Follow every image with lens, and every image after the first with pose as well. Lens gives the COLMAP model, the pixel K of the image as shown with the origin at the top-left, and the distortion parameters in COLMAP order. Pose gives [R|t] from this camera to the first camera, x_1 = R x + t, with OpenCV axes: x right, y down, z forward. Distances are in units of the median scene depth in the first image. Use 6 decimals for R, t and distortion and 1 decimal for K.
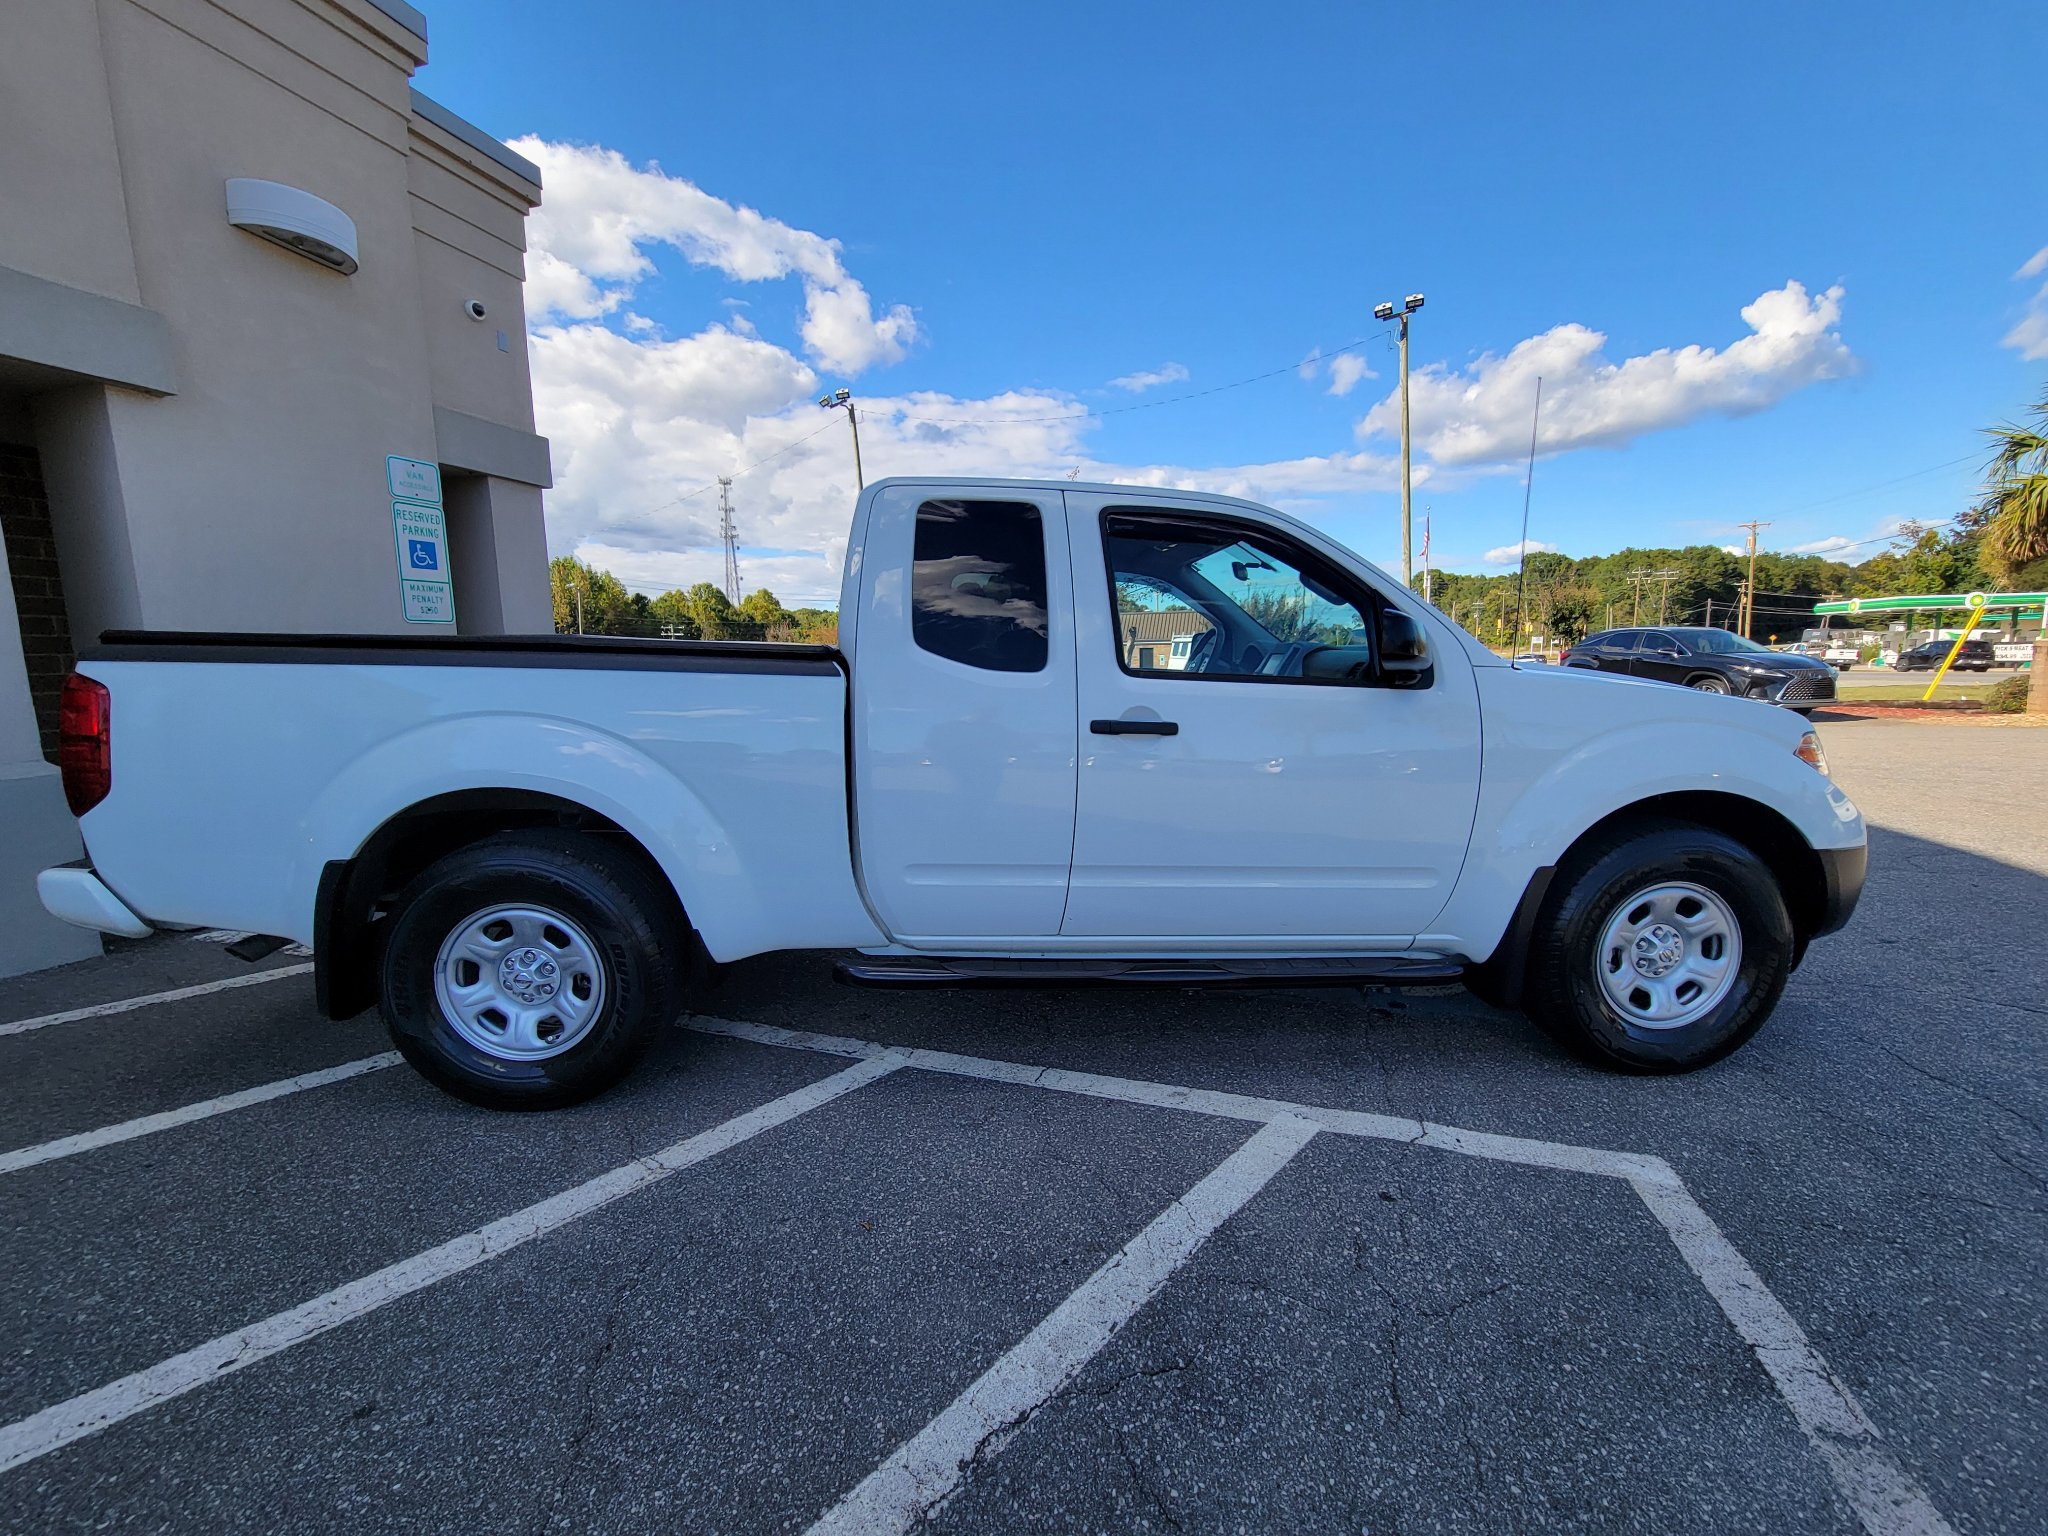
lens RADIAL K [[842.5, 0, 1032.9], [0, 842.5, 762.6], [0, 0, 1]] dist [-0.000087, -0.000019]
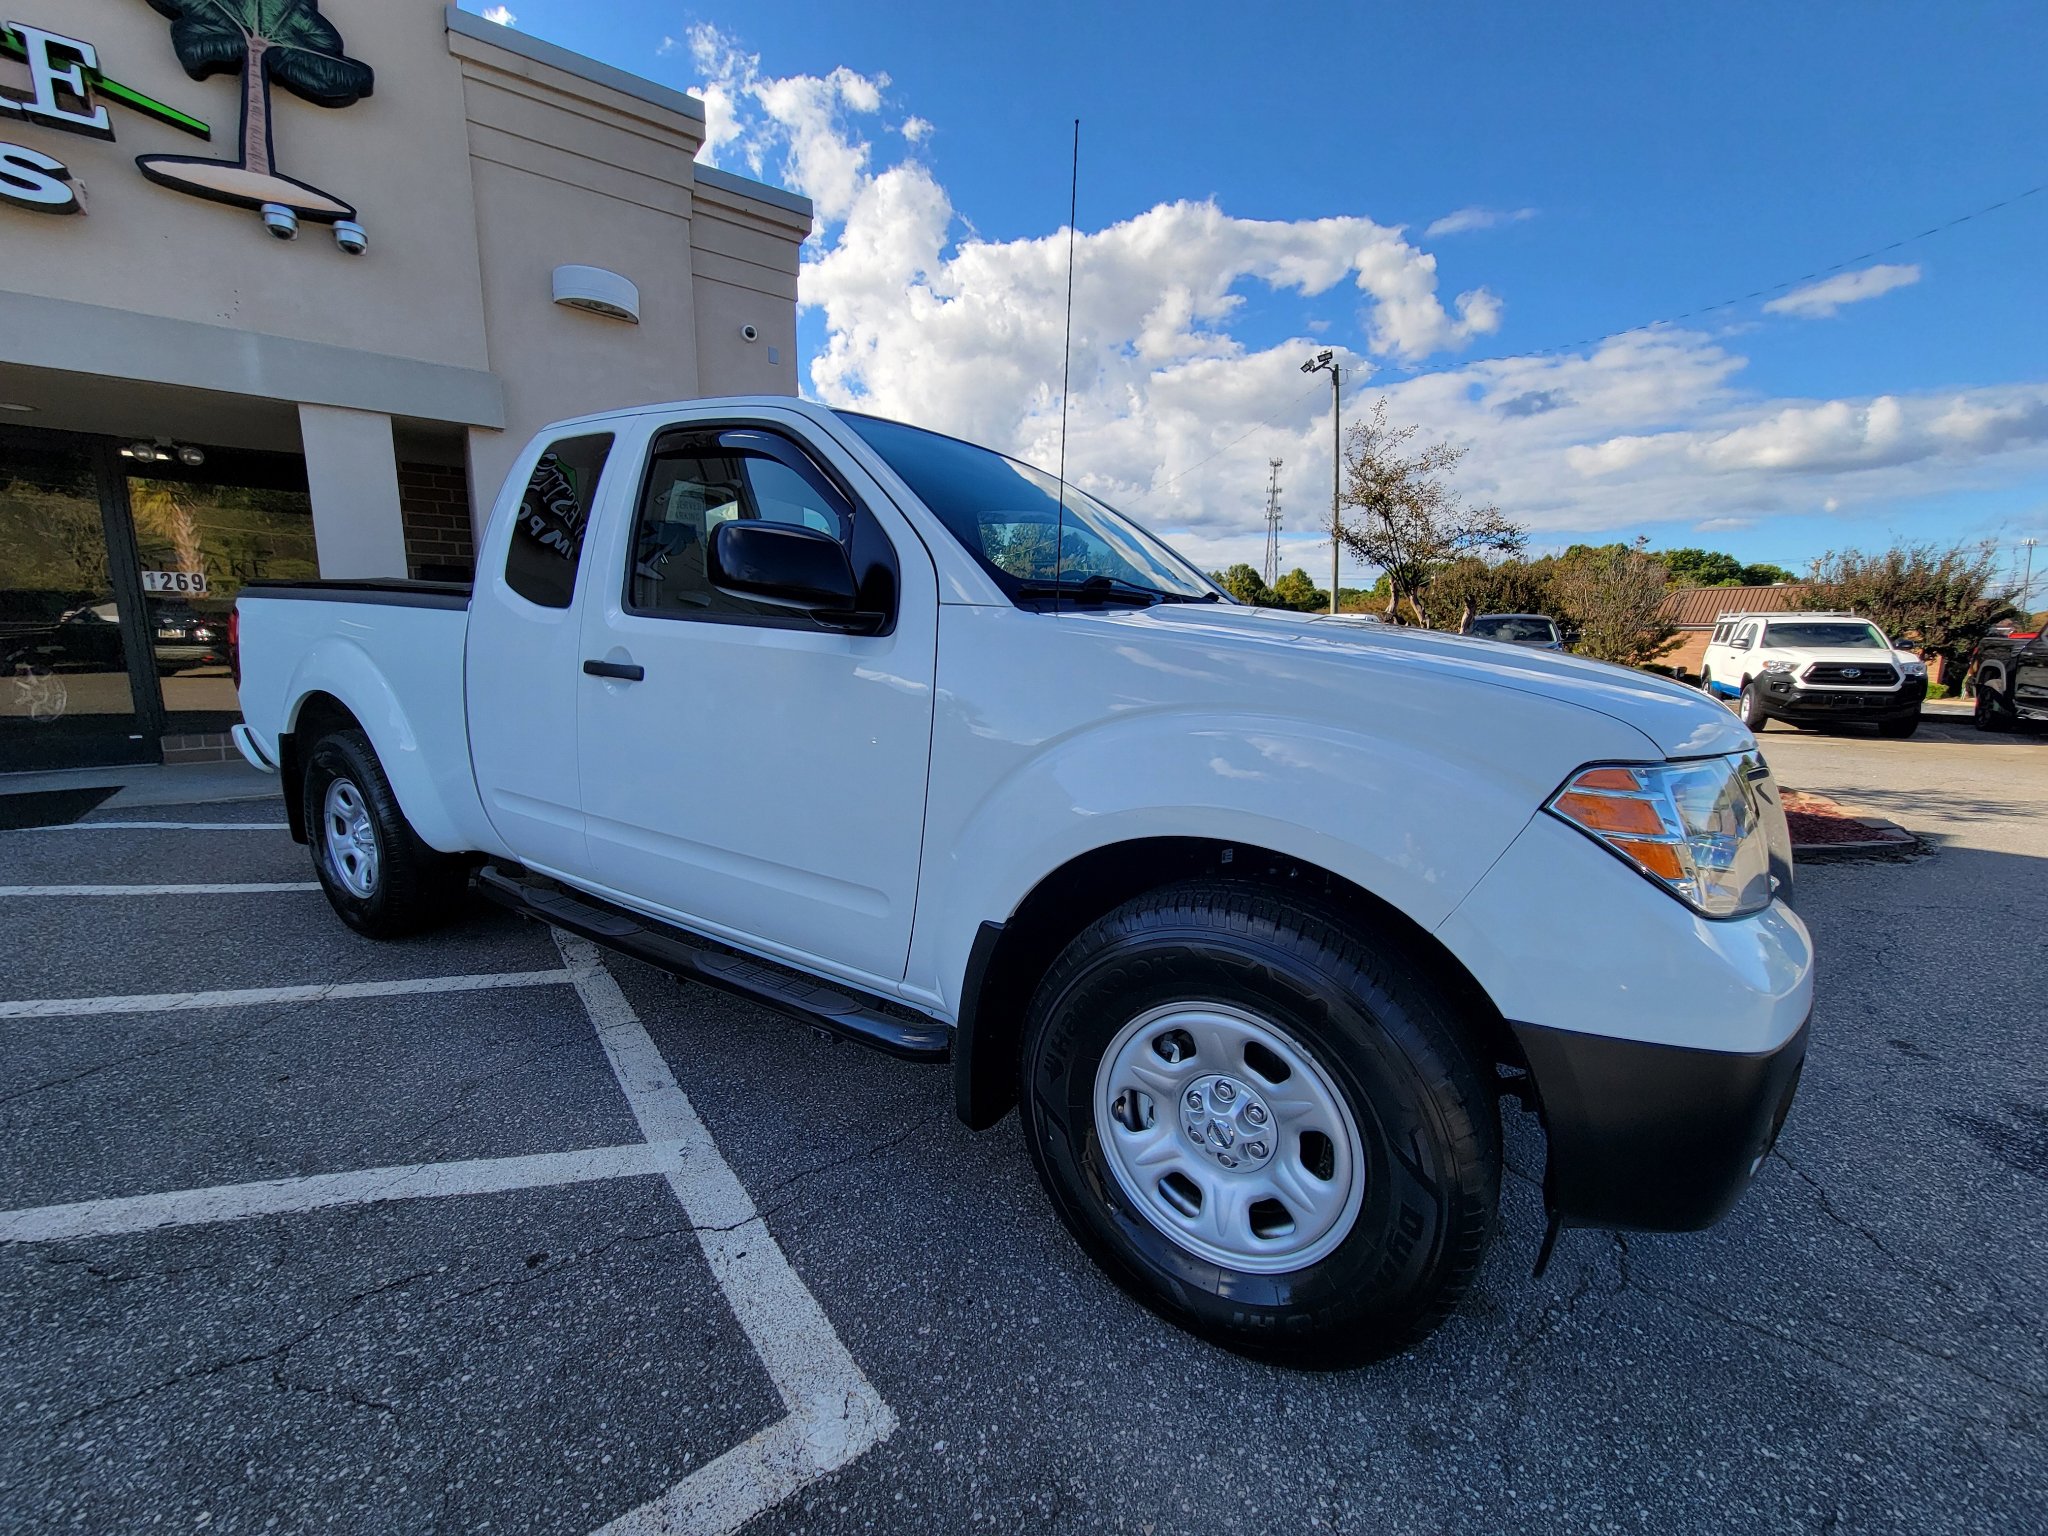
lens RADIAL K [[838.6, 0, 1029.9], [0, 838.6, 764.2], [0, 0, 1]] dist [0.000569, -0.000318]
pose [[0.816297, 0.109587, -0.567142, 0.969410], [-0.095026, 0.993939, 0.055283, -0.030896], [0.569762, 0.008766, 0.821763, 0.494094]]
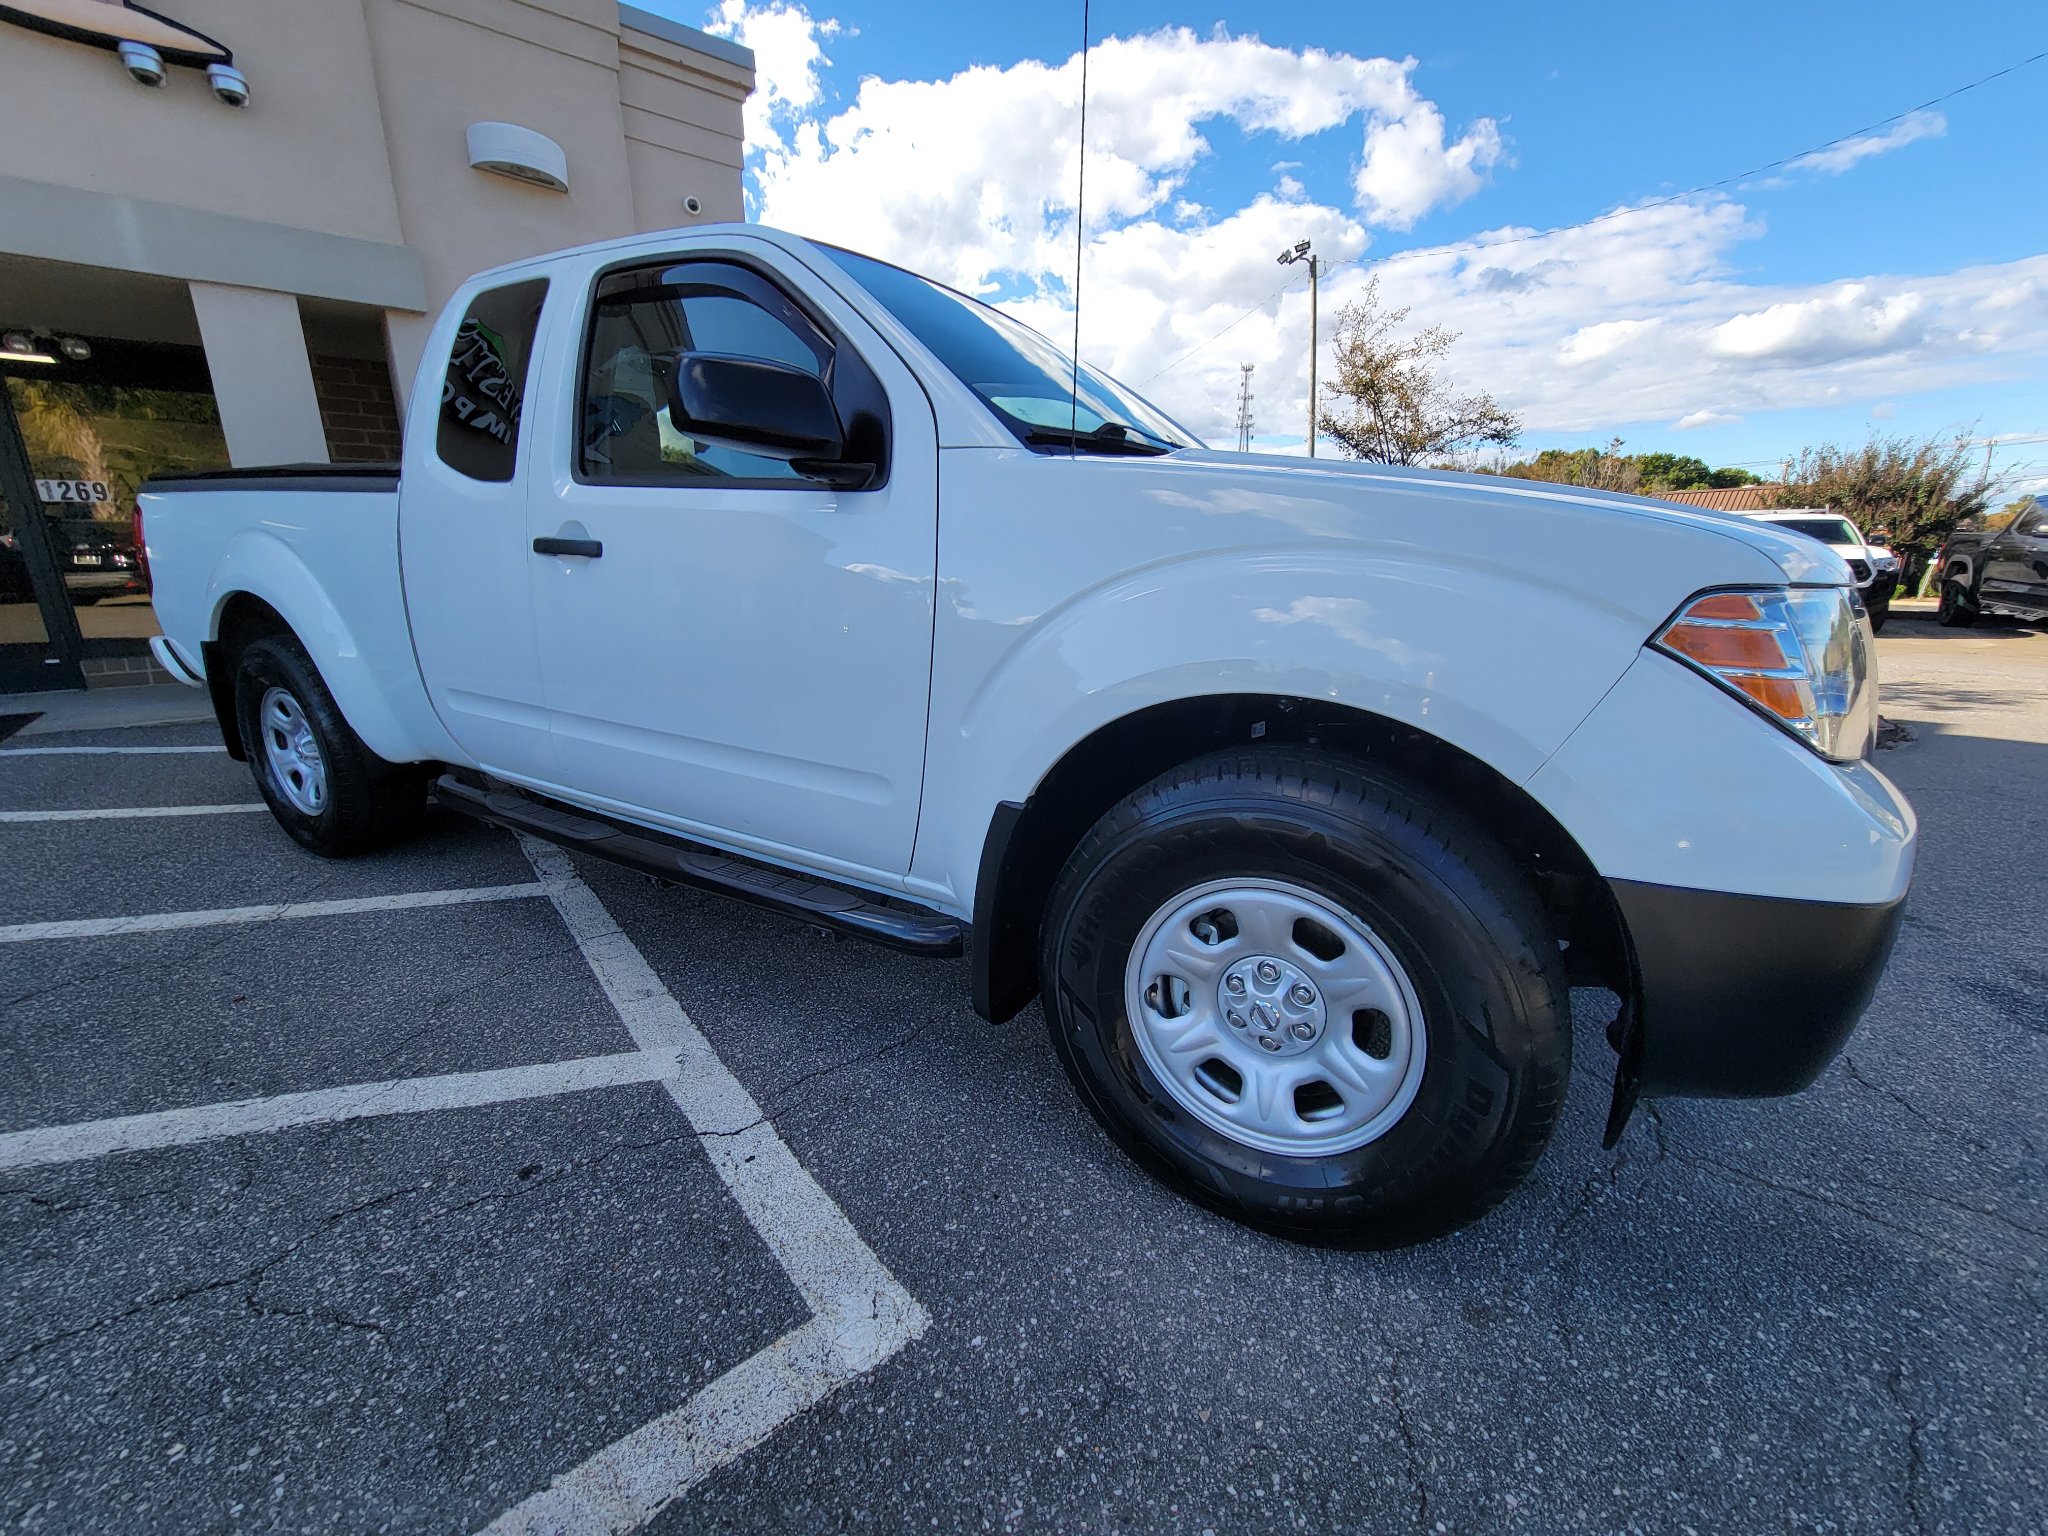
lens RADIAL K [[837.7, 0, 1024.0], [0, 837.7, 768.0], [0, 0, 1]] dist [0.002277, -0.001439]
pose [[0.835146, 0.145998, -0.530298, 0.911928], [-0.076551, 0.985597, 0.150792, 0.013632], [0.544675, -0.085338, 0.834294, 0.525307]]
